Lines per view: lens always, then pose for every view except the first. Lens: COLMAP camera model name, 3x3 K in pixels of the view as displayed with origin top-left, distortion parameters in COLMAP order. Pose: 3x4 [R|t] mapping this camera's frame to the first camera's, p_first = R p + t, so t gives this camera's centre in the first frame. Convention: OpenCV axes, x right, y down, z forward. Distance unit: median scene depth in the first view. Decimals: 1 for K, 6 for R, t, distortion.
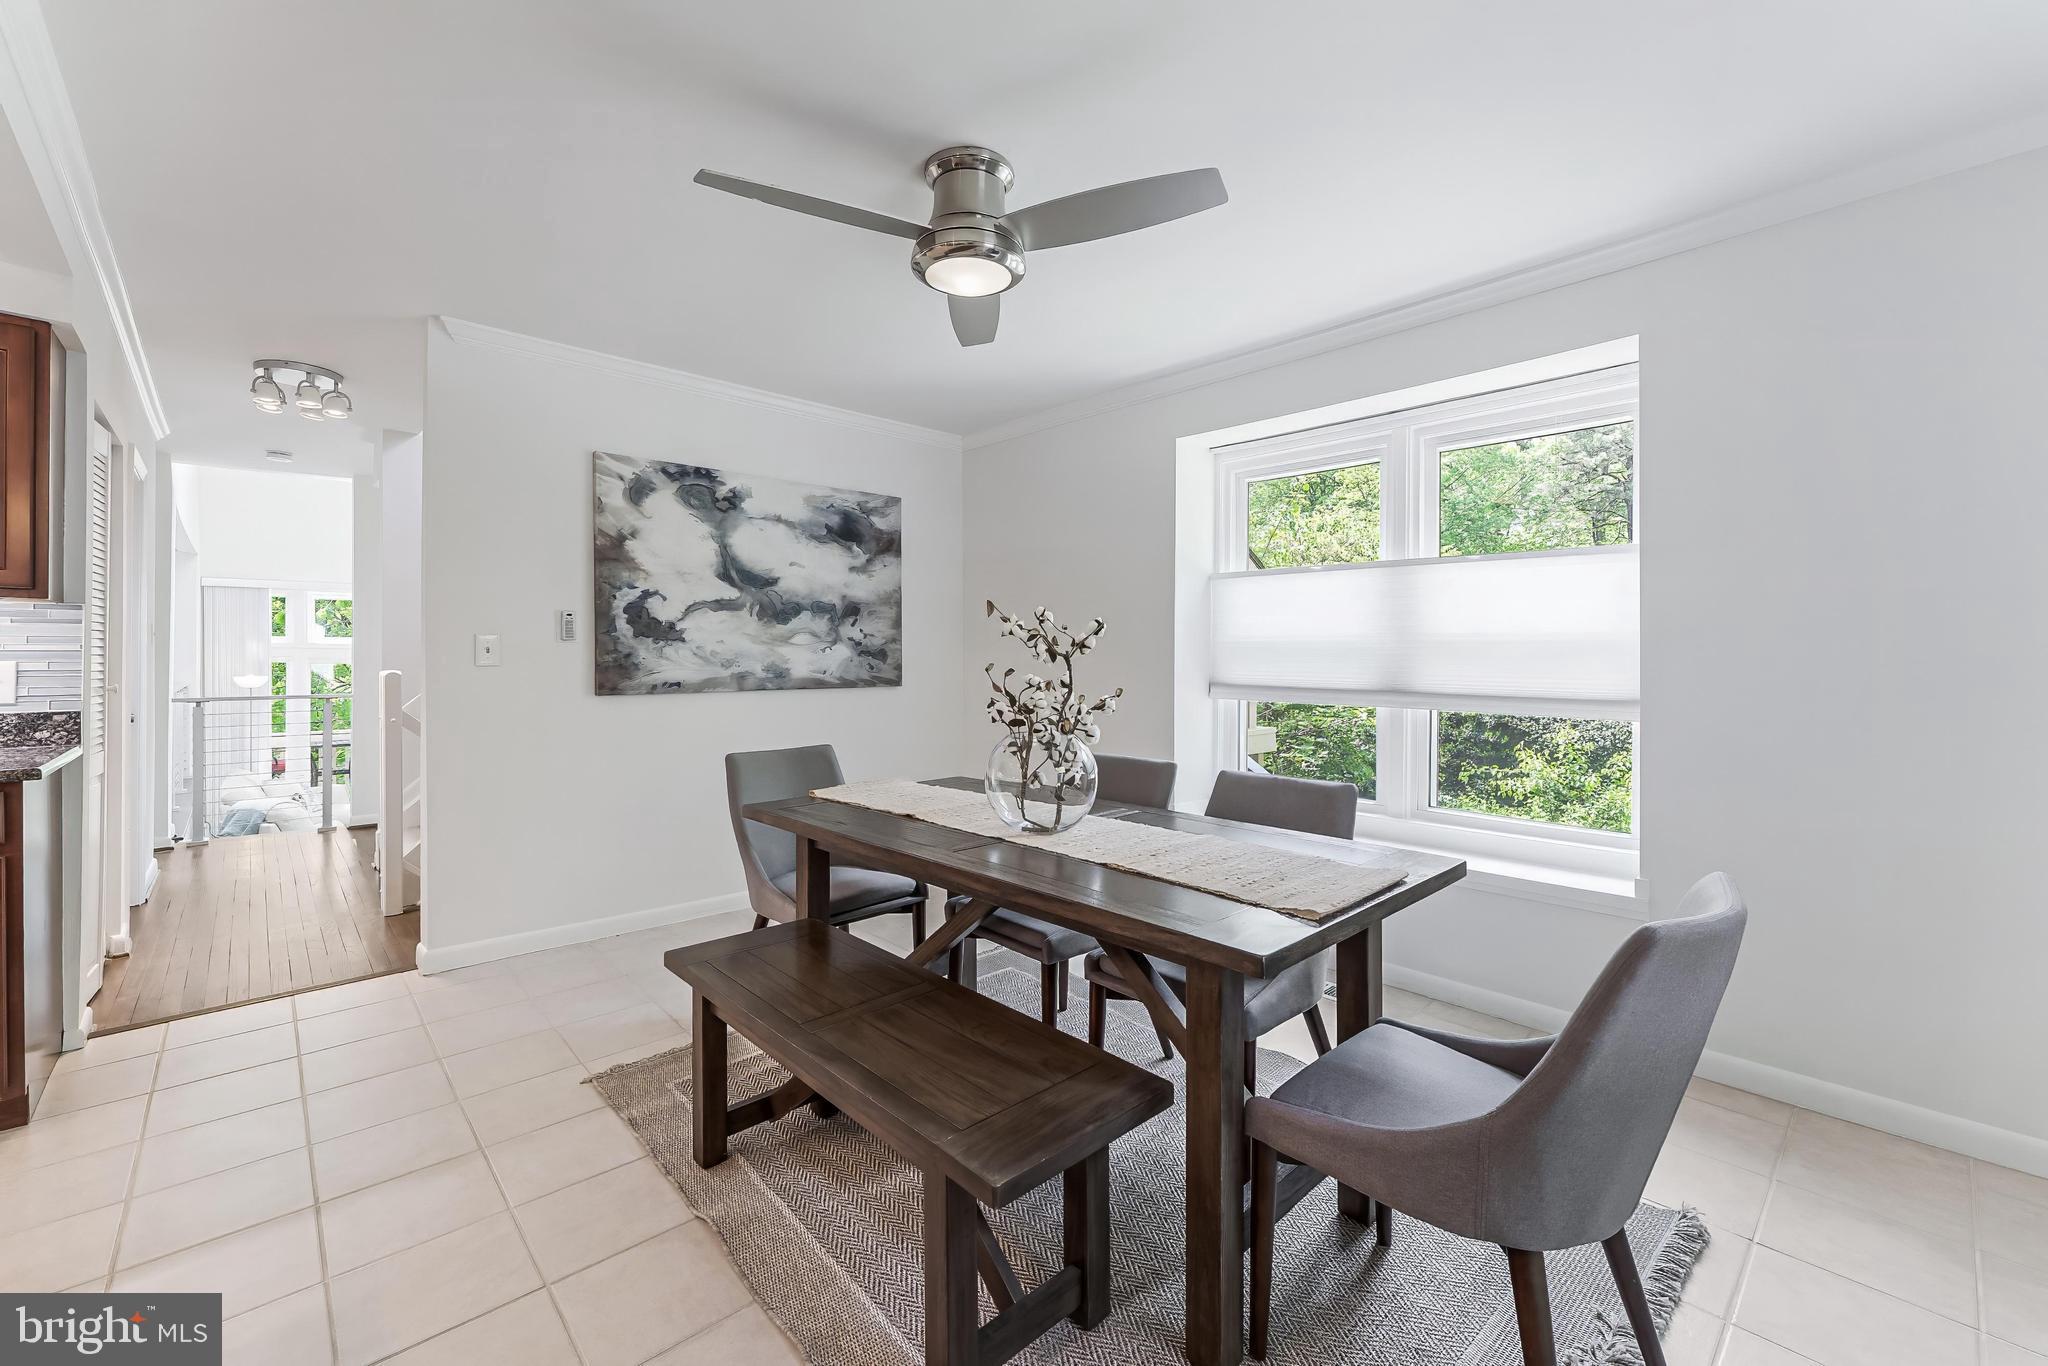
lens RADIAL K [[827.6, 0, 1035.9], [0, 827.6, 654.6], [0, 0, 1]] dist [-0.003015, 0.000075]
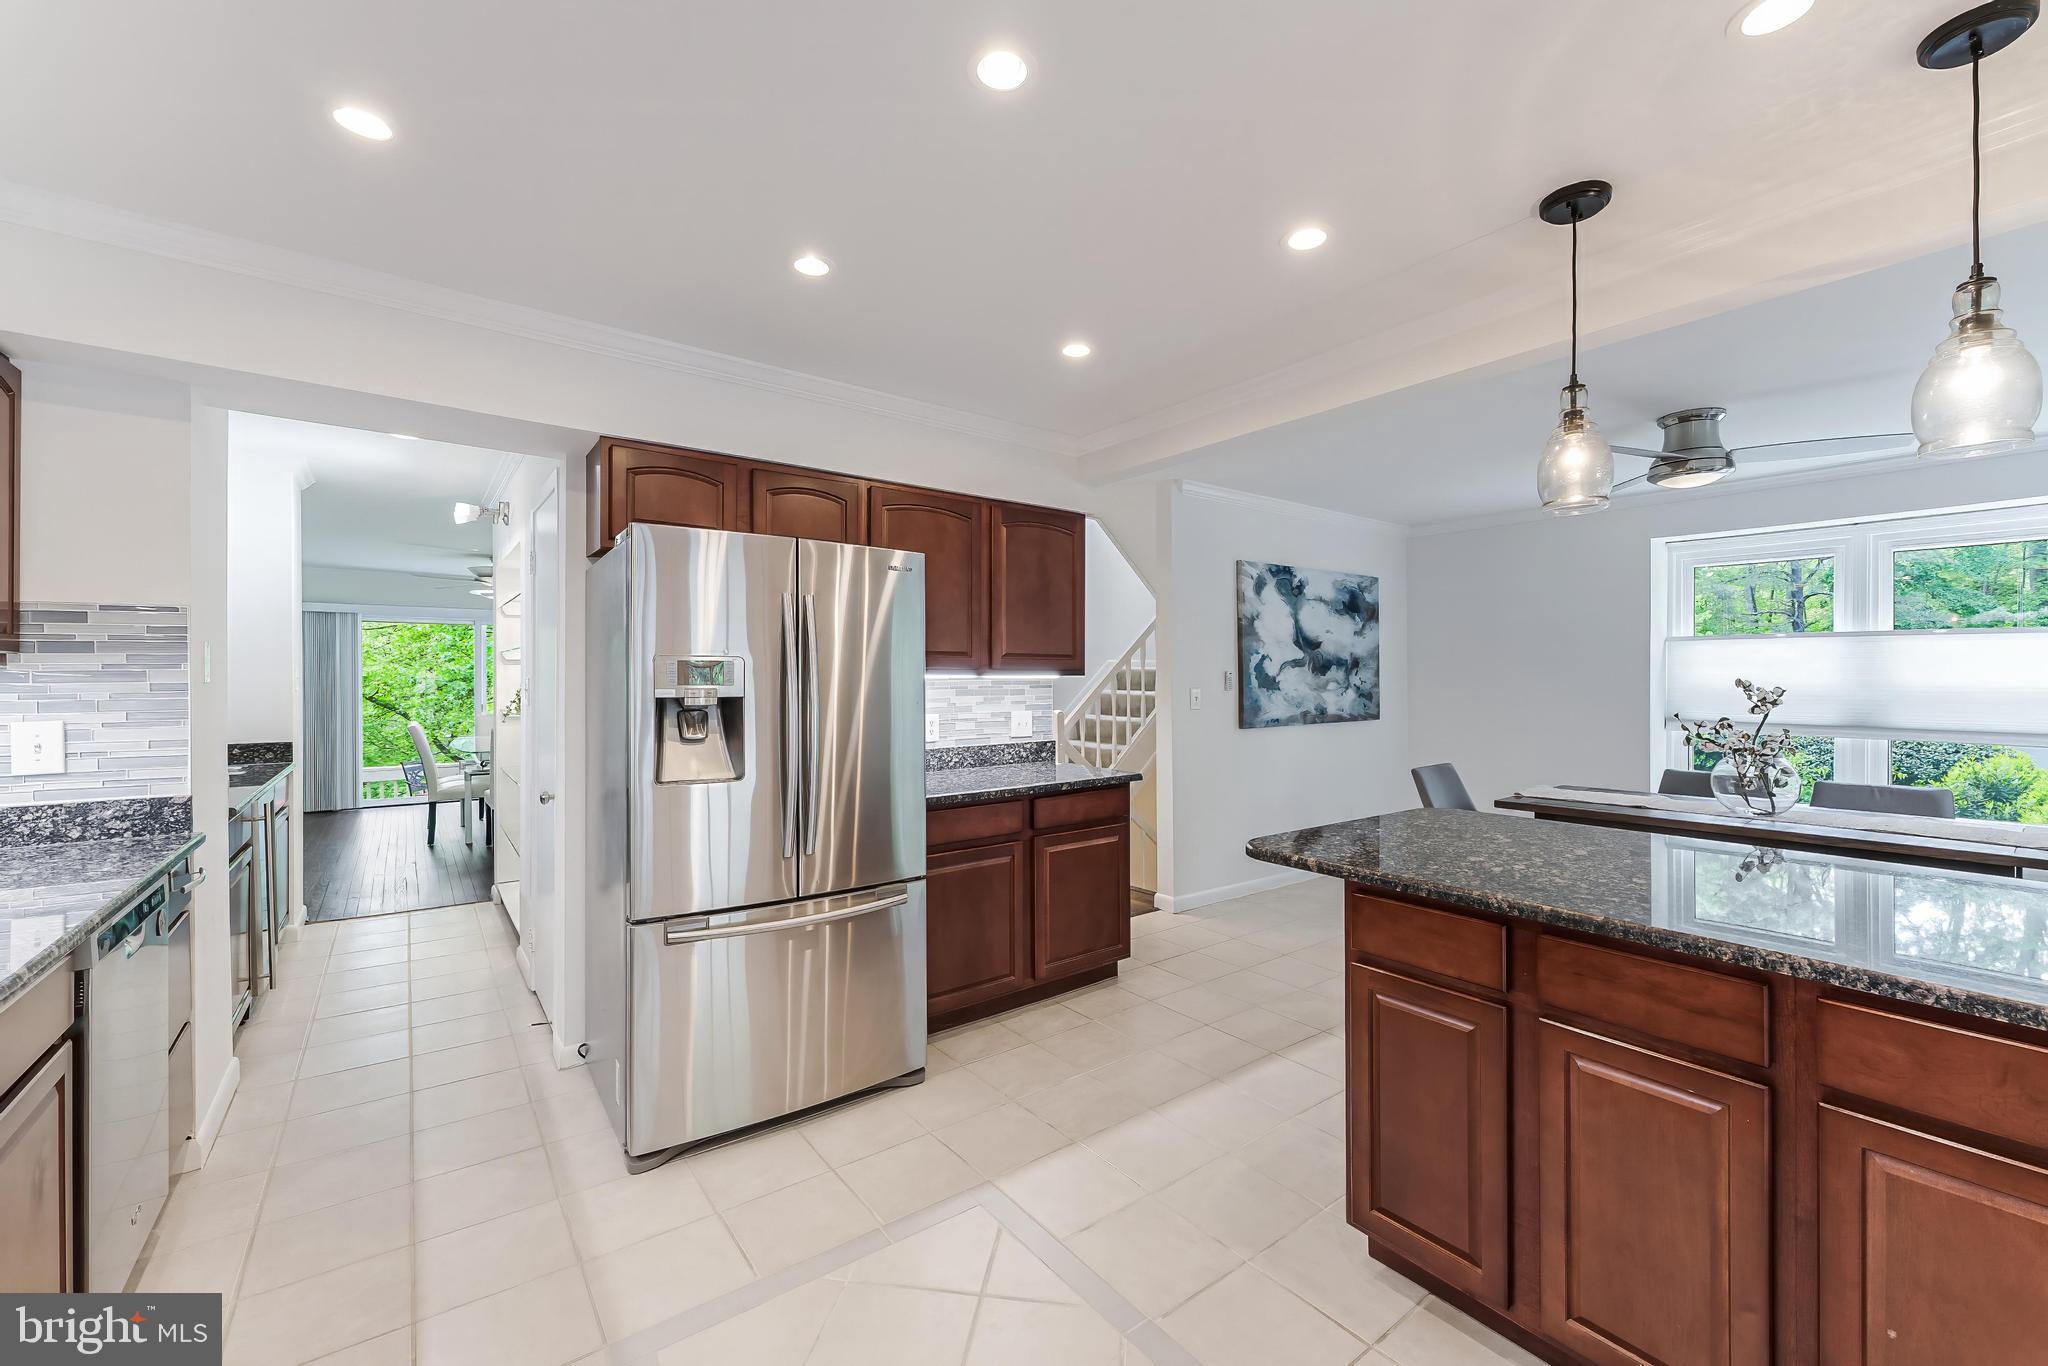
lens RADIAL K [[827.6, 0, 1035.7], [0, 827.6, 677.9], [0, 0, 1]] dist [-0.003015, 0.000075]
pose [[0.994648, -0.005543, -0.103169, -0.657927], [0.005602, 0.999984, 0.000289, -0.037179], [0.103166, -0.000866, 0.994664, -0.427322]]
